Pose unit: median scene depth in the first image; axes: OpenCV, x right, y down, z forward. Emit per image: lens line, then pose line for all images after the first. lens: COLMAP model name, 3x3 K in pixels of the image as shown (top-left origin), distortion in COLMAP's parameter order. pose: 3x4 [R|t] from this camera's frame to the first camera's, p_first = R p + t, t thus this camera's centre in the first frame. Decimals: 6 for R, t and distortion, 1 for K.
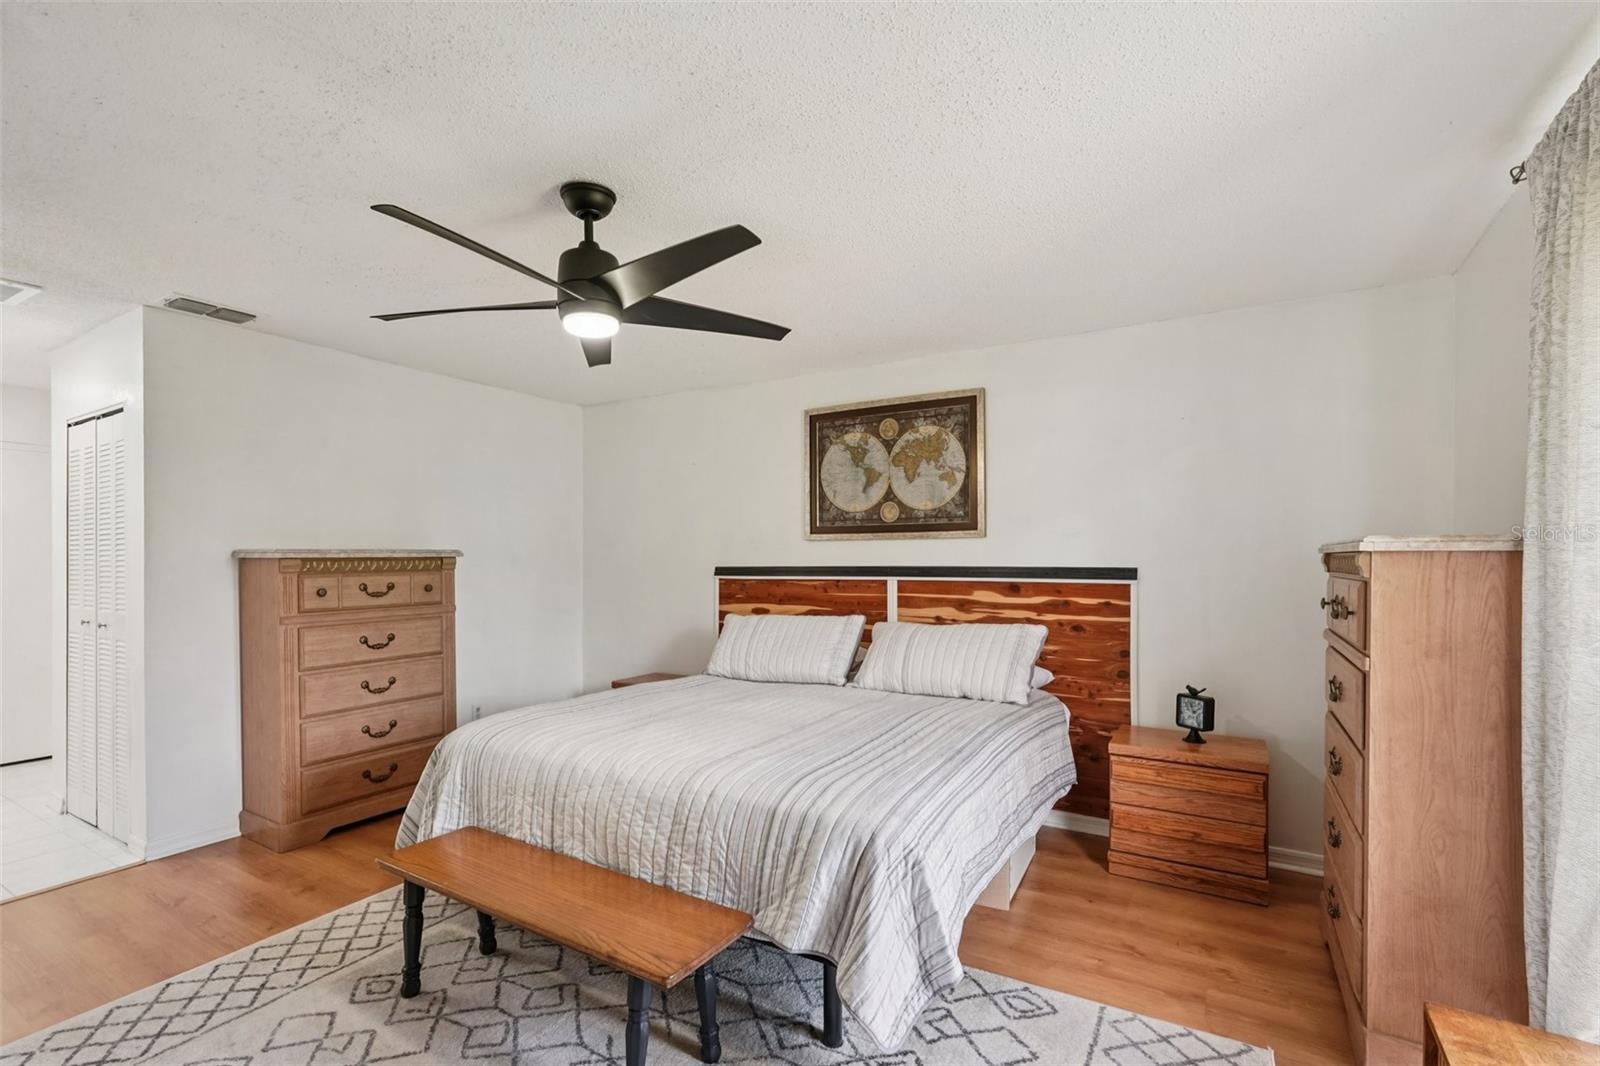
lens RADIAL K [[726.4, 0, 809.3], [0, 726.4, 568.4], [0, 0, 1]] dist [-0.014661, 0.007623]
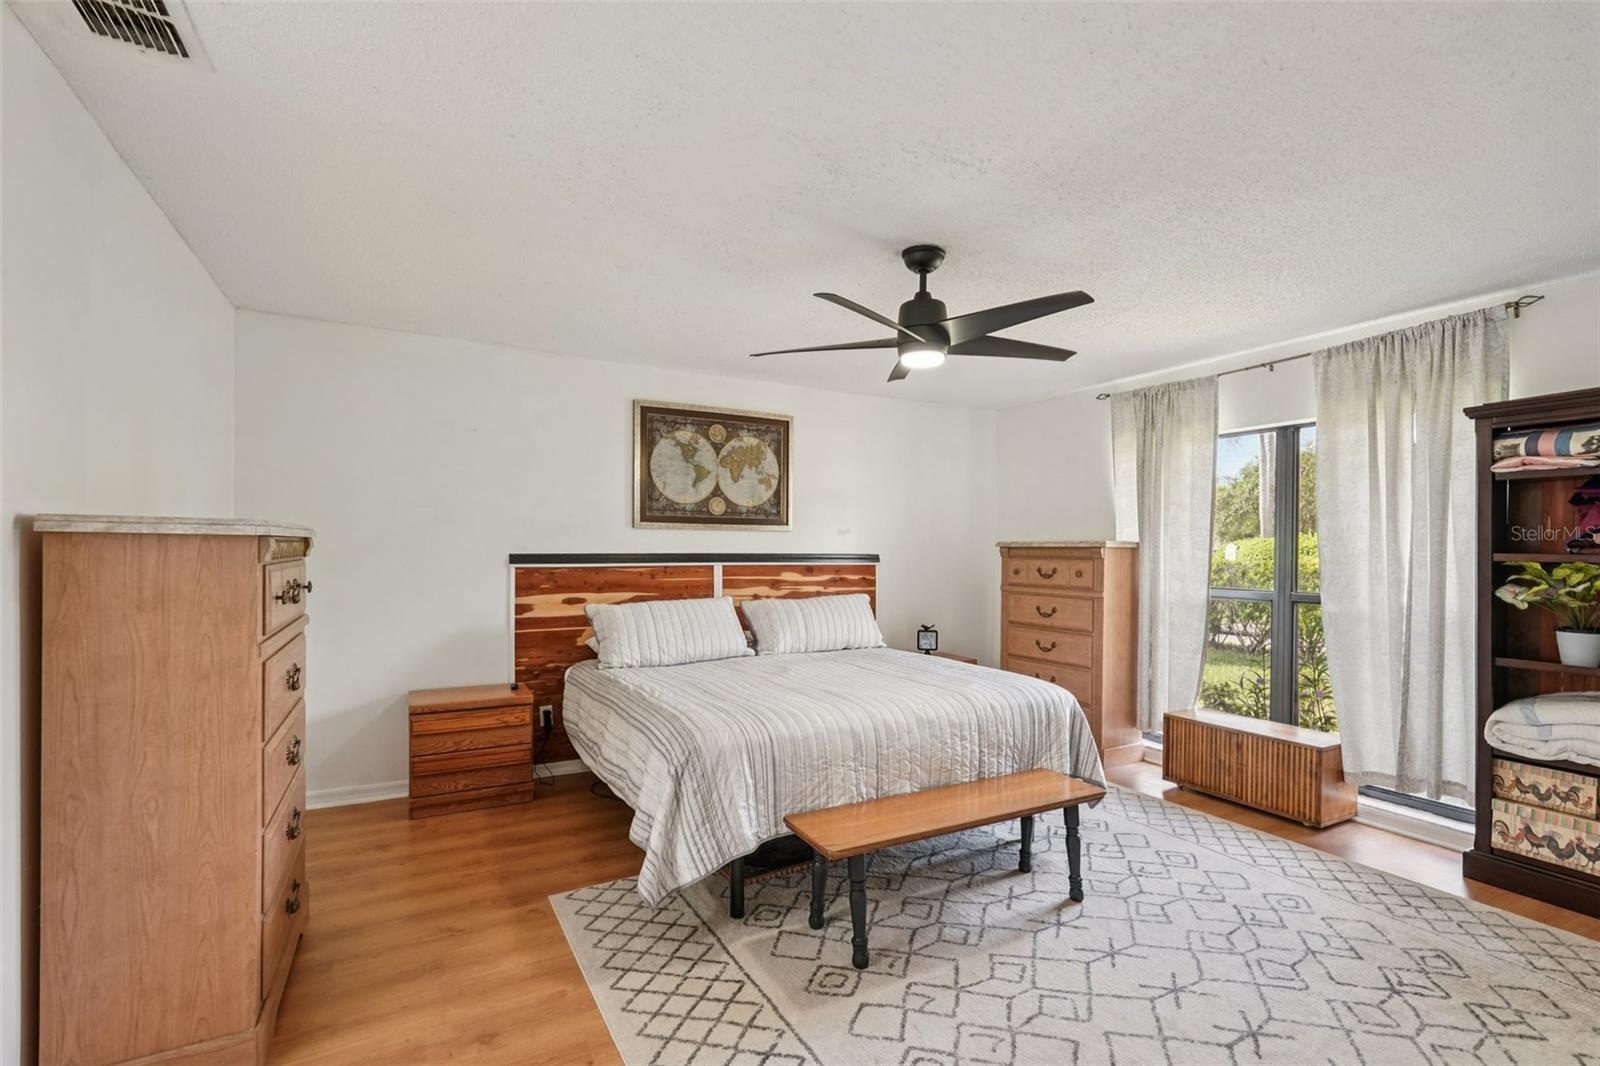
lens RADIAL K [[726.4, 0, 810.5], [0, 726.4, 559.8], [0, 0, 1]] dist [-0.014661, 0.007623]
pose [[0.496369, -0.005915, 0.868091, -0.817819], [0.003391, 0.999982, 0.004874, 0.002250], [-0.868105, 0.000525, 0.496381, 0.302705]]
